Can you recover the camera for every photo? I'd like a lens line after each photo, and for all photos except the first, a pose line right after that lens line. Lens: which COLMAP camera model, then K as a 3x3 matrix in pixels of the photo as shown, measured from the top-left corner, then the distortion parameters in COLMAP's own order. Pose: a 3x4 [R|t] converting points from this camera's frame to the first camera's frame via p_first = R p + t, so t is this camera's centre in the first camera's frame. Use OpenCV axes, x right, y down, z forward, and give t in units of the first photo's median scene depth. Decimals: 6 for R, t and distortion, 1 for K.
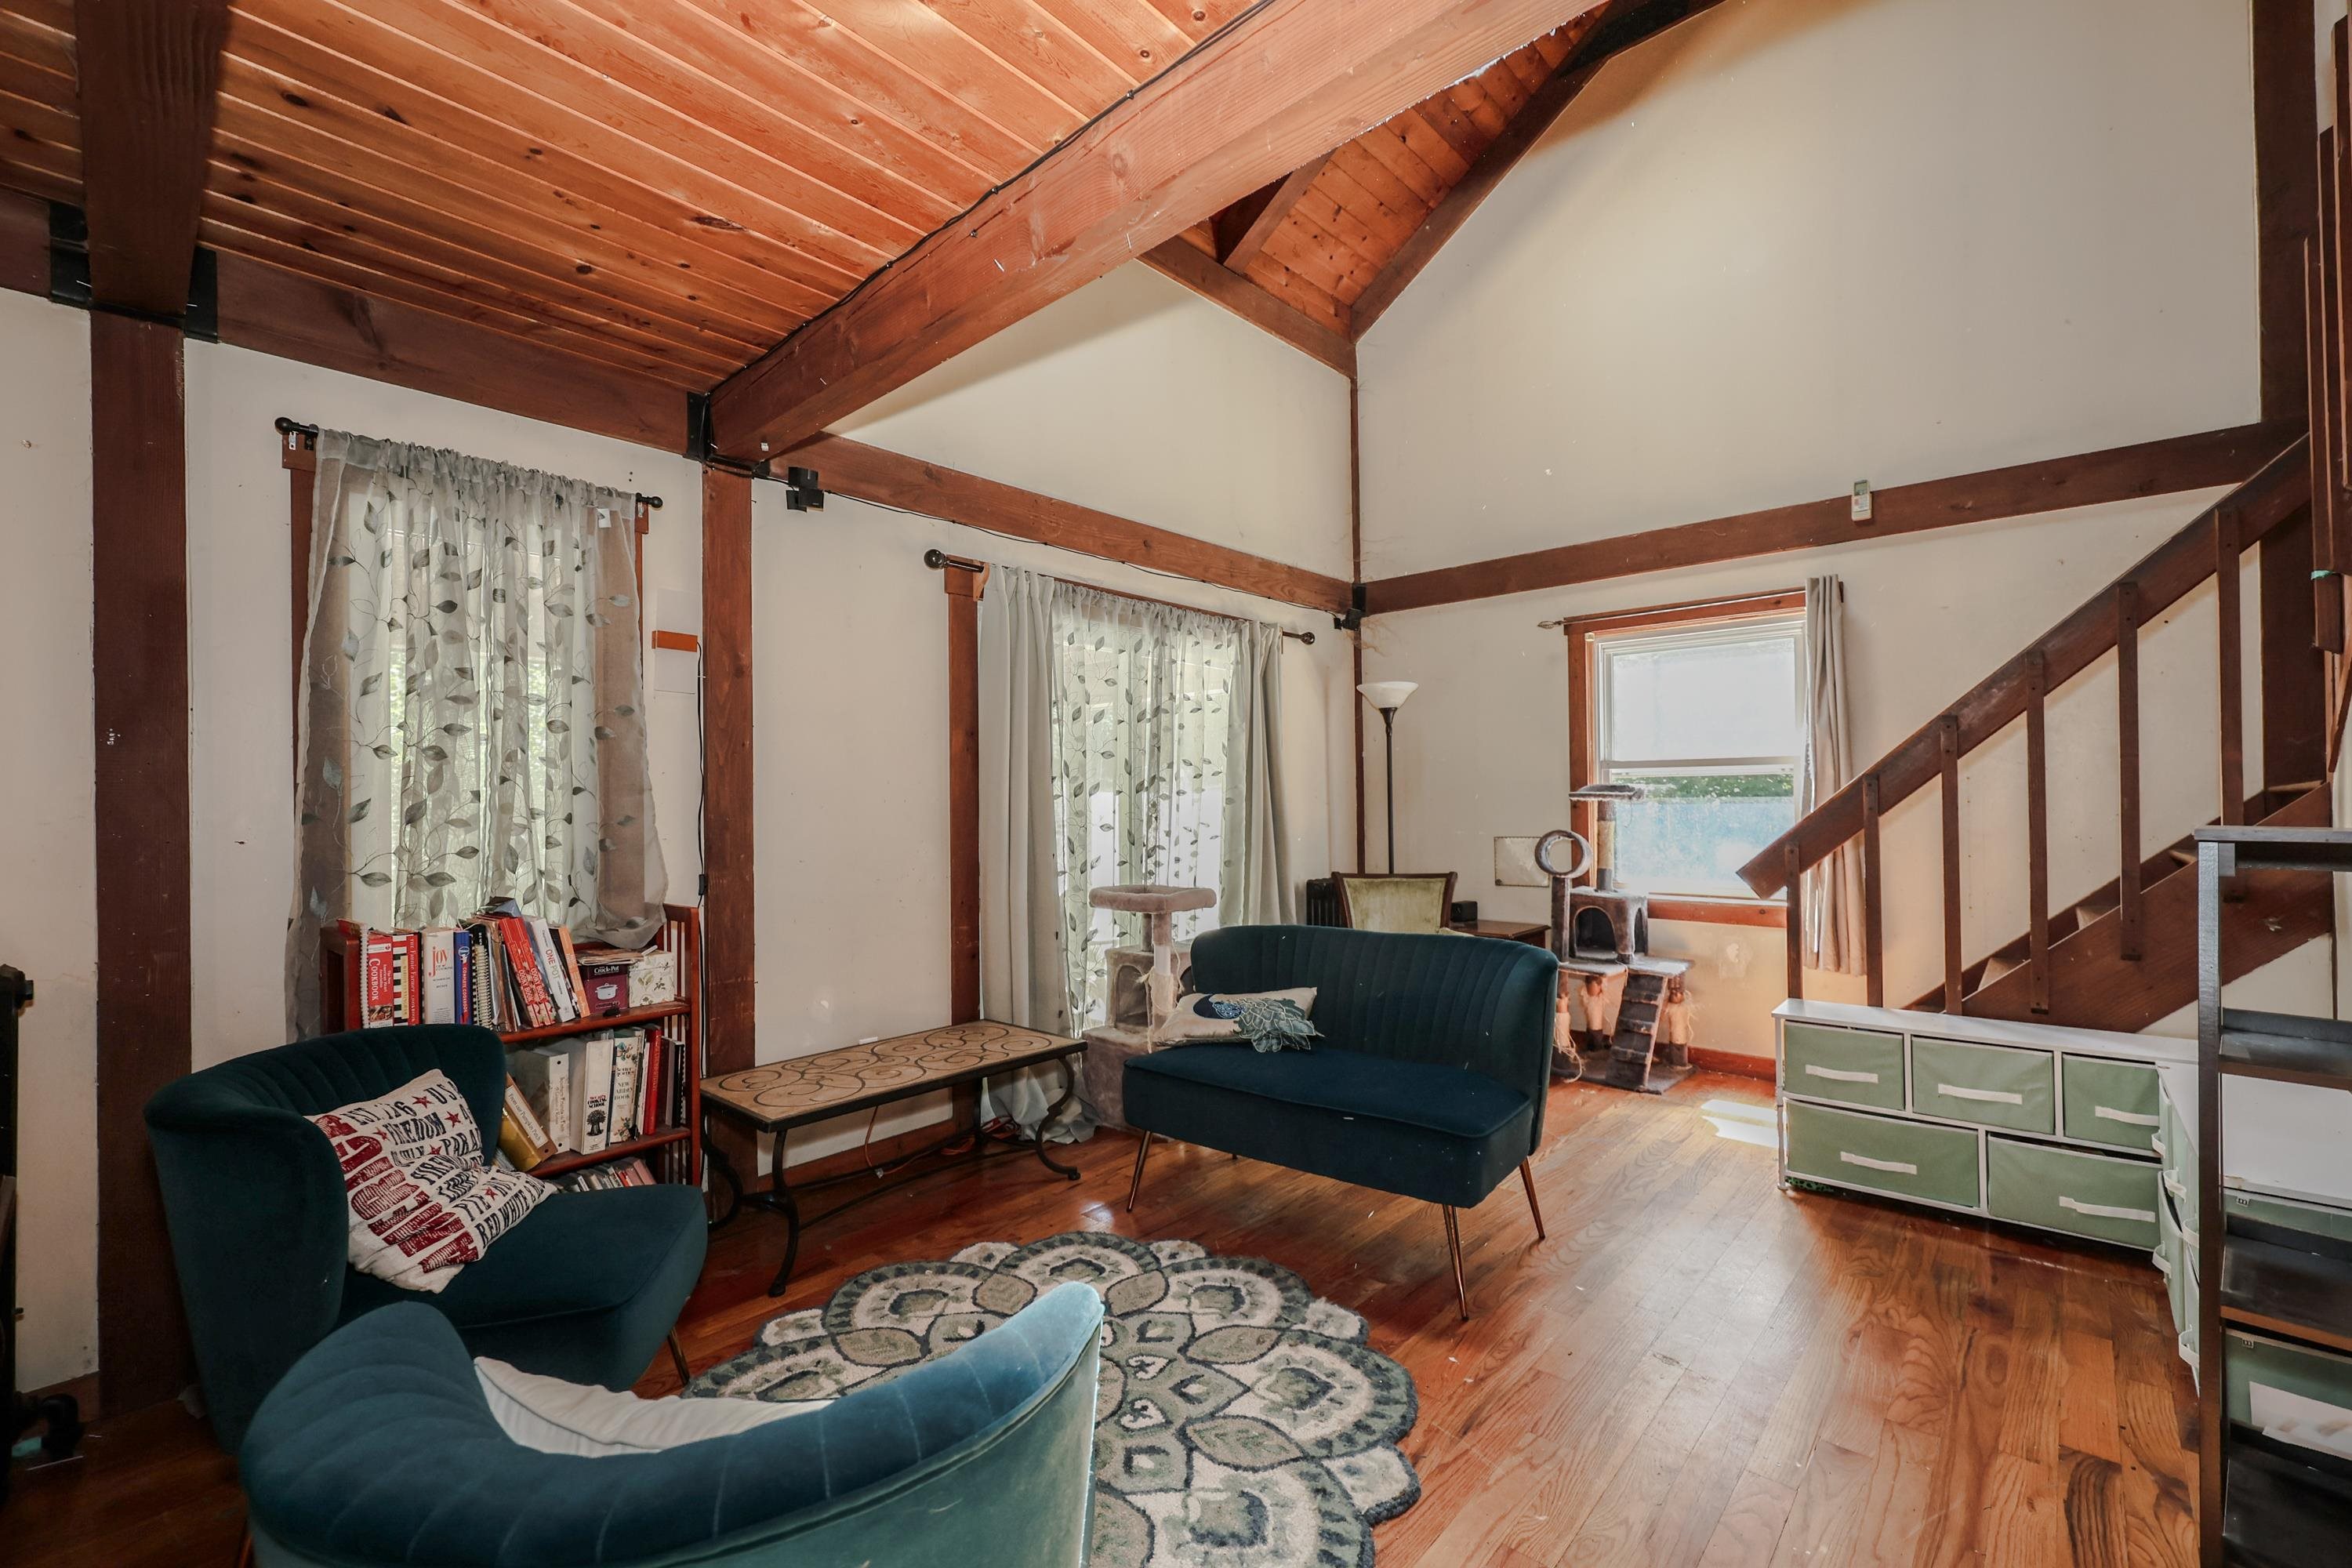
lens RADIAL K [[969.2, 0, 1173.2], [0, 969.2, 790.4], [0, 0, 1]] dist [-0.001111, -0.000088]
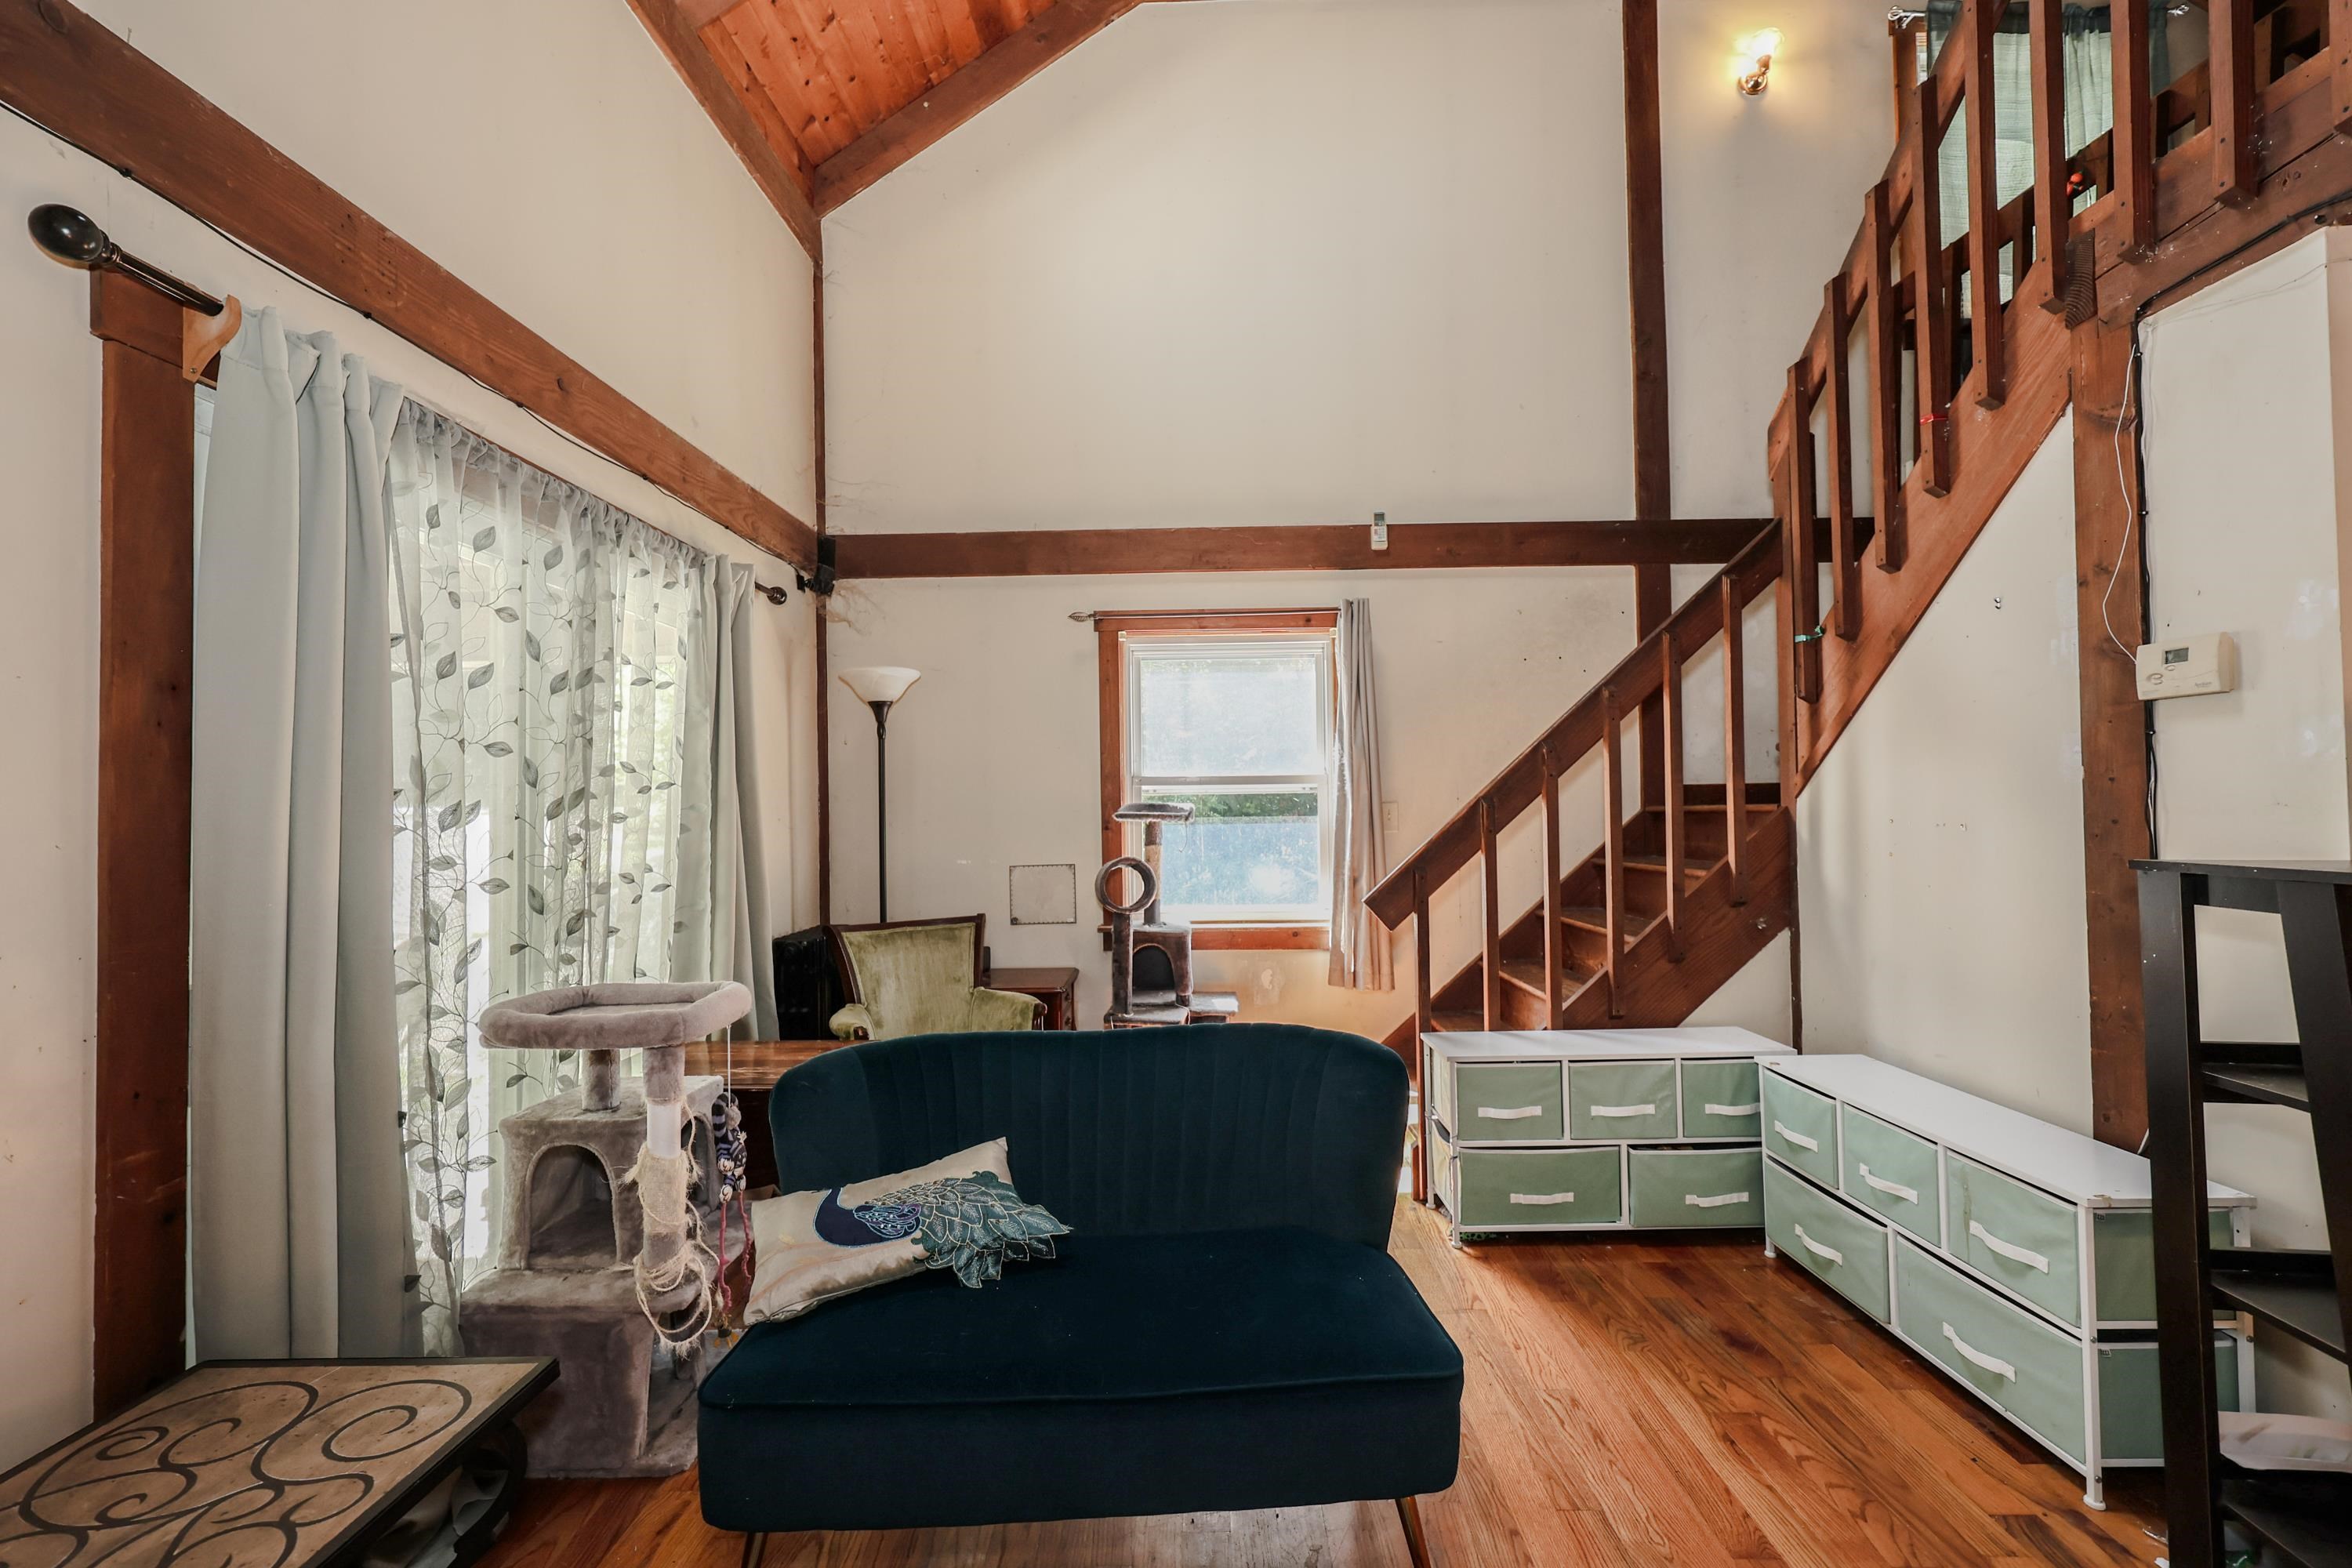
lens RADIAL K [[980.9, 0, 1176.0], [0, 980.9, 784.0], [0, 0, 1]] dist [-0.000242, 0.000164]
pose [[0.753608, 0.012615, 0.657203, -0.146545], [-0.000434, 0.999825, -0.018694, -0.008367], [-0.657324, 0.013803, 0.753482, 0.362392]]
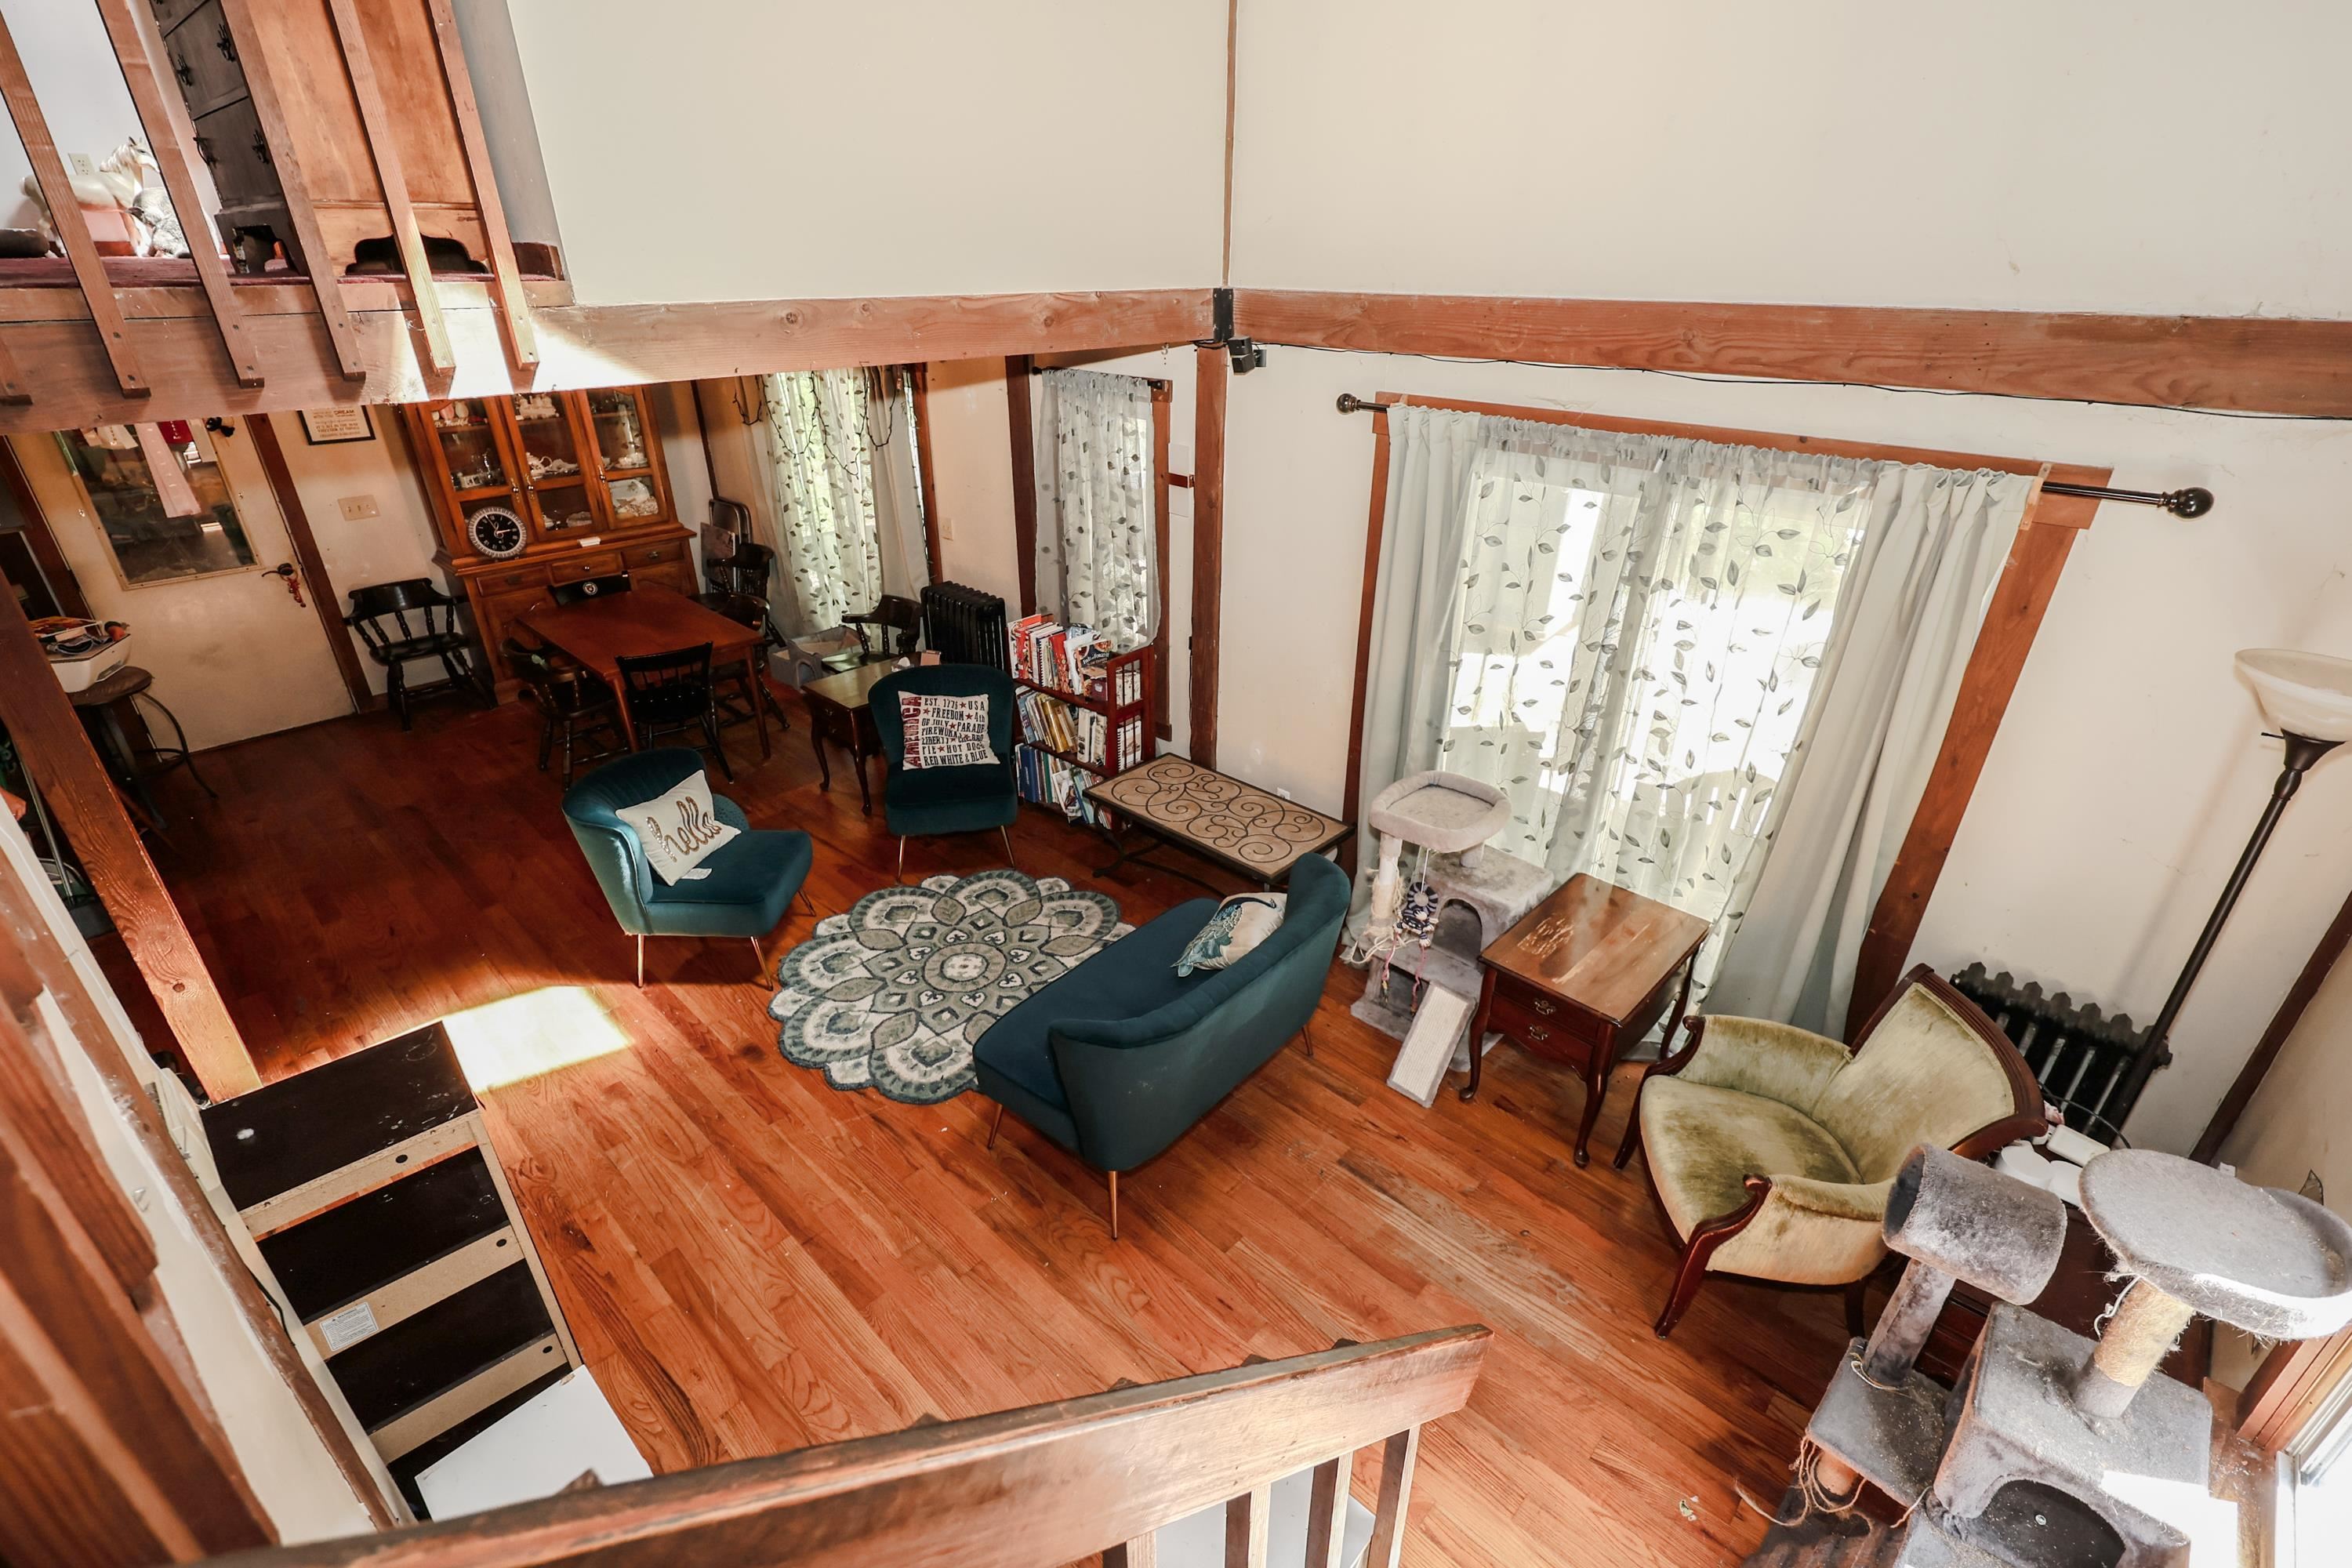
lens RADIAL K [[1004.7, 0, 1171.9], [0, 1004.7, 787.2], [0, 0, 1]] dist [-0.001610, -0.000422]
pose [[0.003345, 0.472149, -0.881512, 0.753761], [0.003130, 0.881508, 0.472159, -0.334308], [0.999990, -0.004339, 0.001471, 0.716068]]
